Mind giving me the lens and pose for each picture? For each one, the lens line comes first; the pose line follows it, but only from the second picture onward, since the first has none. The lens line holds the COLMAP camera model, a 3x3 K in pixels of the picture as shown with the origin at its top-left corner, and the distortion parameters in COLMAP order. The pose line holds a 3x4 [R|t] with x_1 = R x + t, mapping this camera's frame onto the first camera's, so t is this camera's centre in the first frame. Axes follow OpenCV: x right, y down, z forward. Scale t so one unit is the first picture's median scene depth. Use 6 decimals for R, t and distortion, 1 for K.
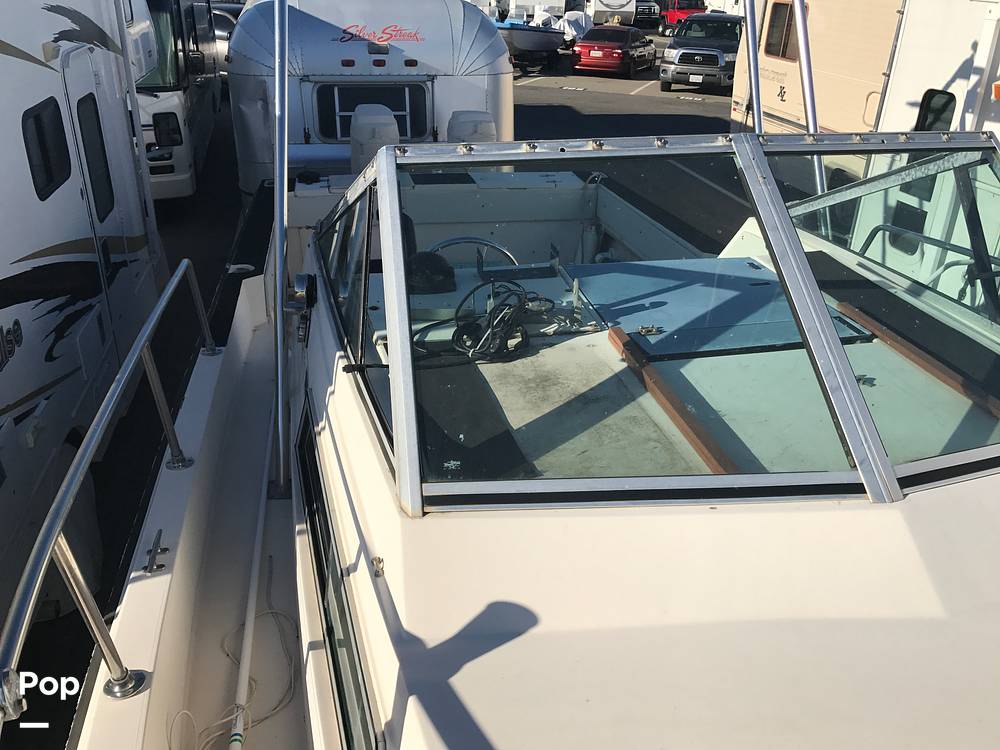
lens RADIAL K [[819.9, 0, 500.0], [0, 819.9, 375.0], [0, 0, 1]] dist [0.009080, 0.016428]
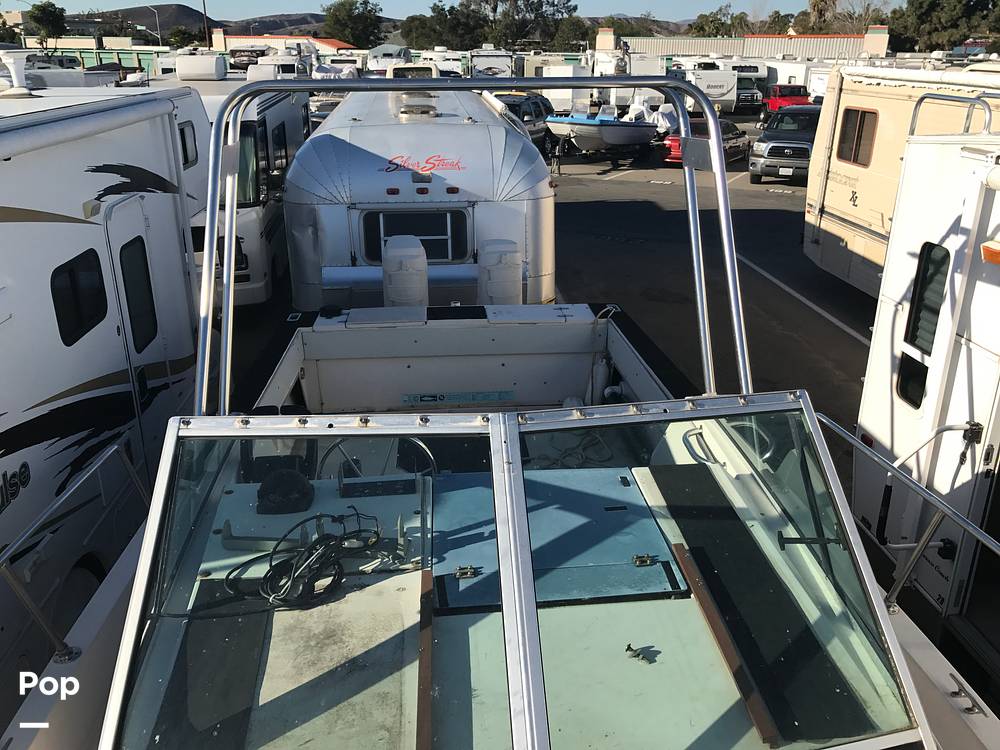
lens RADIAL K [[820.2, 0, 502.4], [0, 820.2, 371.6], [0, 0, 1]] dist [0.061306, -0.103045]
pose [[0.991493, 0.016385, -0.129125, 0.143533], [-0.028506, 0.995296, -0.092591, -0.084226], [0.127001, 0.095484, 0.987296, -0.006121]]
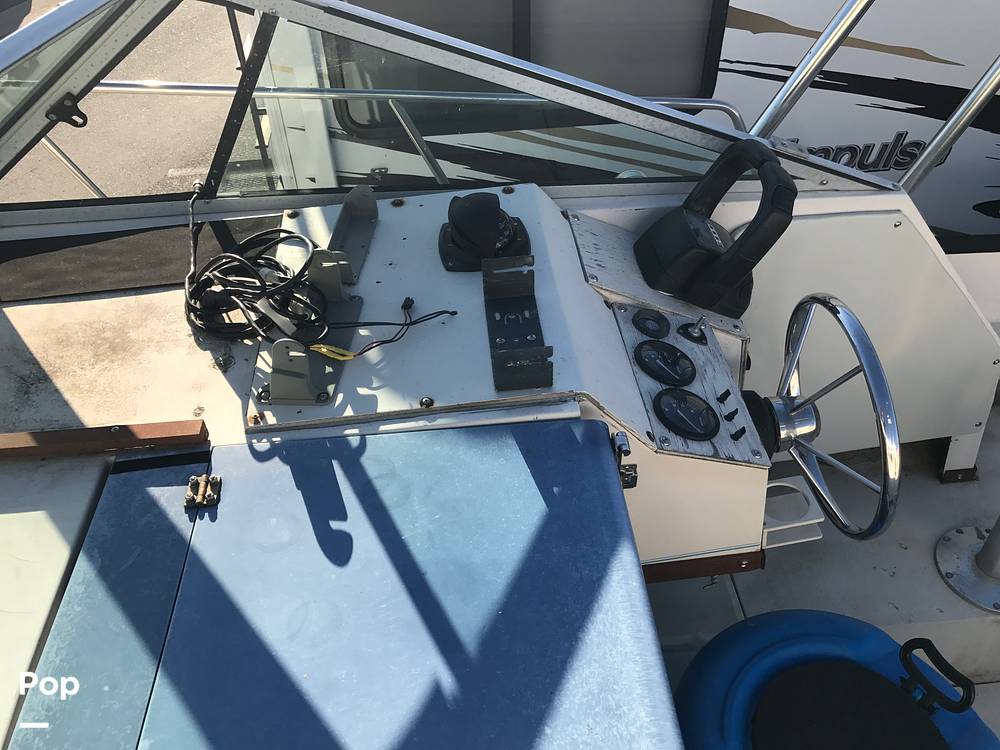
lens RADIAL K [[807.6, 0, 501.2], [0, 807.6, 374.1], [0, 0, 1]] dist [0.060743, -0.090366]
pose [[-0.124059, 0.657678, -0.743013, 0.196037], [-0.436151, 0.636443, 0.636171, -0.202948], [0.891281, 0.402988, 0.207891, 0.420329]]
